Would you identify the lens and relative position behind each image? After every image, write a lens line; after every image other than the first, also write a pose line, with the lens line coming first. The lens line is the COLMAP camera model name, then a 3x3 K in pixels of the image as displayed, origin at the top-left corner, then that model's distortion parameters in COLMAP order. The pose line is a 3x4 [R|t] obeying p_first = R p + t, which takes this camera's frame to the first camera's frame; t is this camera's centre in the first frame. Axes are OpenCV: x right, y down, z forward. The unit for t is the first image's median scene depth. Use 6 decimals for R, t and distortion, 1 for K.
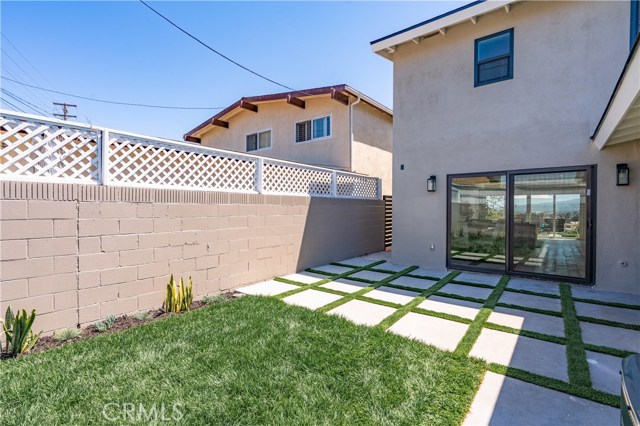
lens RADIAL K [[303.1, 0, 315.4], [0, 303.1, 212.8], [0, 0, 1]] dist [-0.006670, 0.003545]
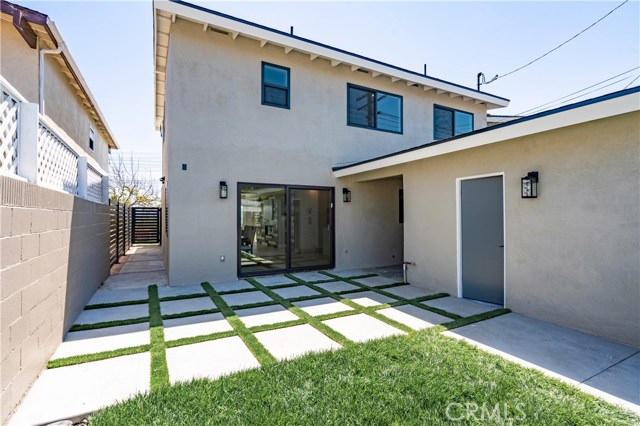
lens RADIAL K [[303.1, 0, 315.6], [0, 303.1, 213.1], [0, 0, 1]] dist [-0.006670, 0.003545]
pose [[0.383007, 0.007412, 0.923716, -0.446545], [0.015335, 0.999779, -0.014381, -0.008913], [-0.923618, 0.019674, 0.382809, 0.464178]]
